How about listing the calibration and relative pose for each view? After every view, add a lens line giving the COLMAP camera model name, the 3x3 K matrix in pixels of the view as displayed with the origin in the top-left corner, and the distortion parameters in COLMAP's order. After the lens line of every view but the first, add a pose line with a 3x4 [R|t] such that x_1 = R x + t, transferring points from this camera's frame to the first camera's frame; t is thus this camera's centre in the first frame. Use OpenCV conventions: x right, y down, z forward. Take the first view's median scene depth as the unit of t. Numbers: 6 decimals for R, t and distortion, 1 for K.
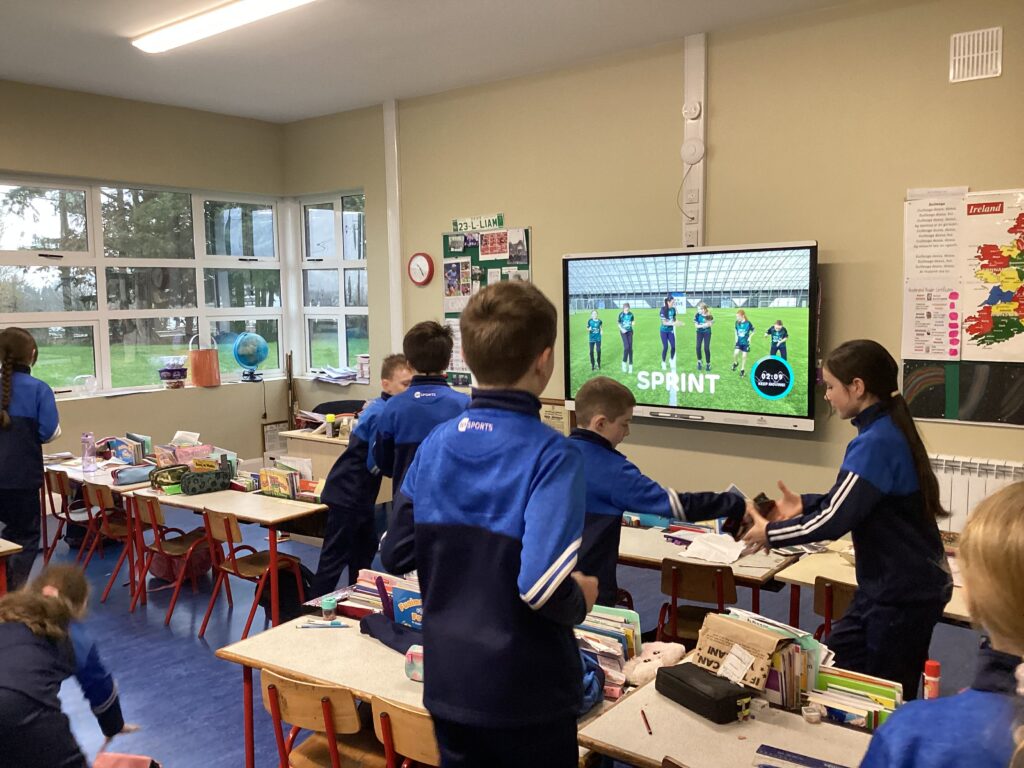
lens RADIAL K [[915.4, 0, 508.2], [0, 915.4, 381.3], [0, 0, 1]] dist [0.136931, -0.249693]
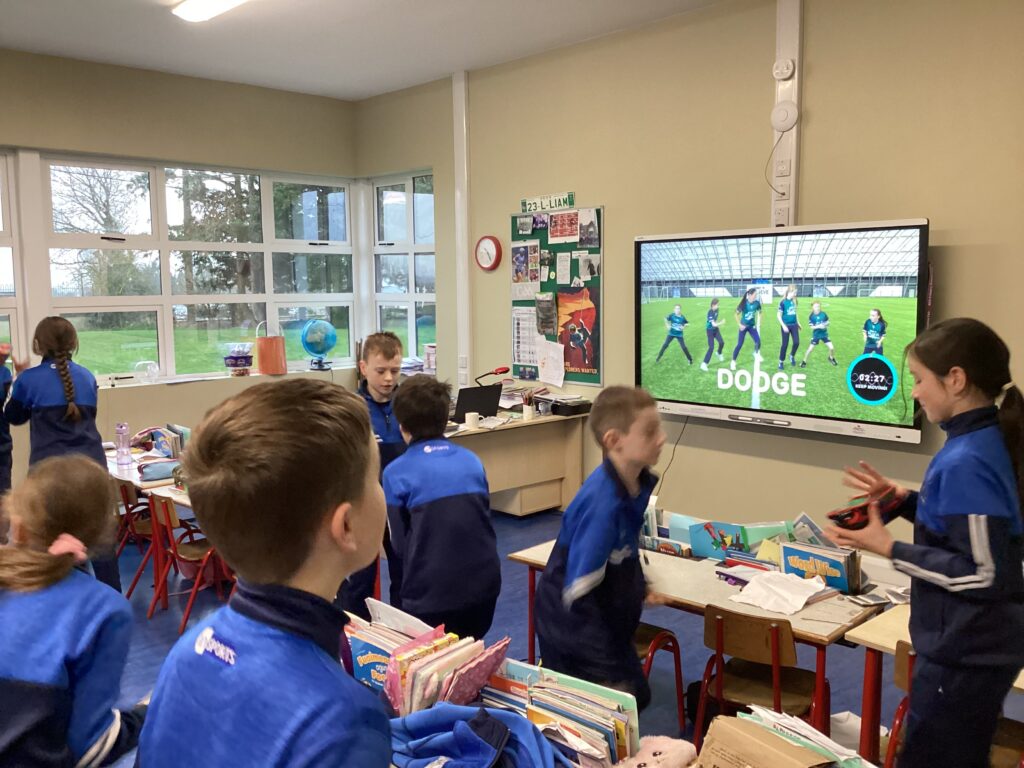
lens RADIAL K [[915.4, 0, 508.2], [0, 915.4, 381.3], [0, 0, 1]] dist [0.136931, -0.249693]
pose [[0.992278, 0.018568, -0.122635, 0.060664], [-0.016793, 0.999739, 0.015495, -0.010316], [0.122891, -0.013316, 0.992331, 0.111249]]
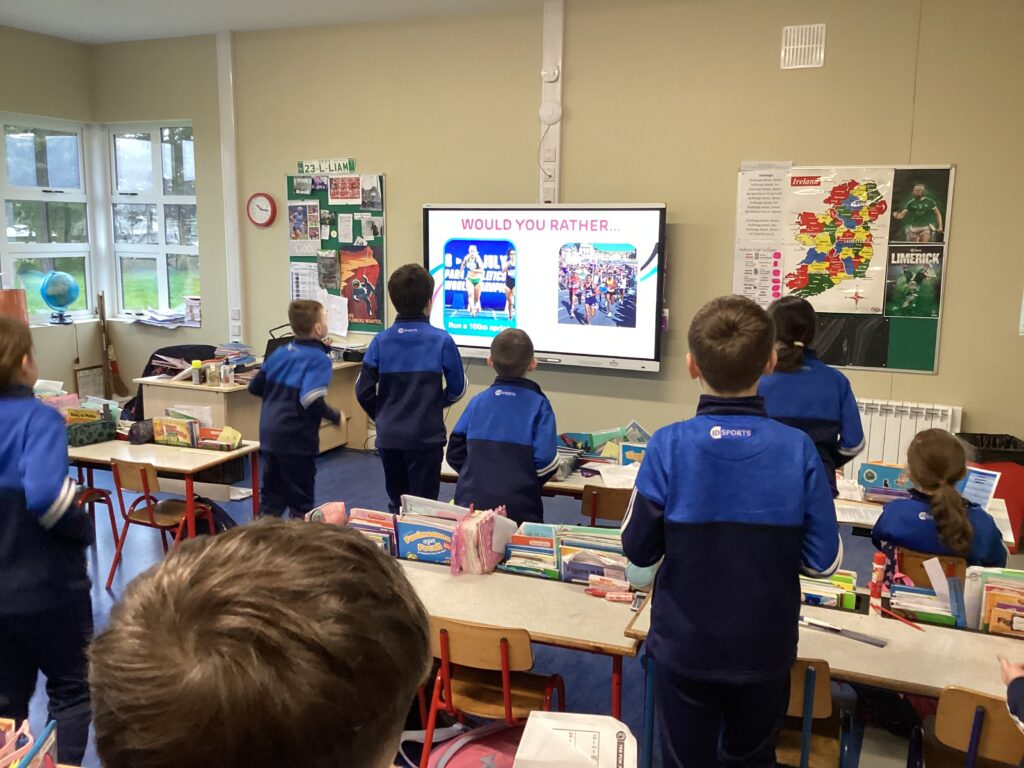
lens RADIAL K [[909.5, 0, 507.5], [0, 909.5, 379.8], [0, 0, 1]] dist [0.183921, -0.389168]
pose [[0.963740, -0.015111, 0.266415, -0.156912], [-0.002543, 0.997830, 0.065796, -0.010410], [-0.266831, -0.064088, 0.961610, -0.038573]]
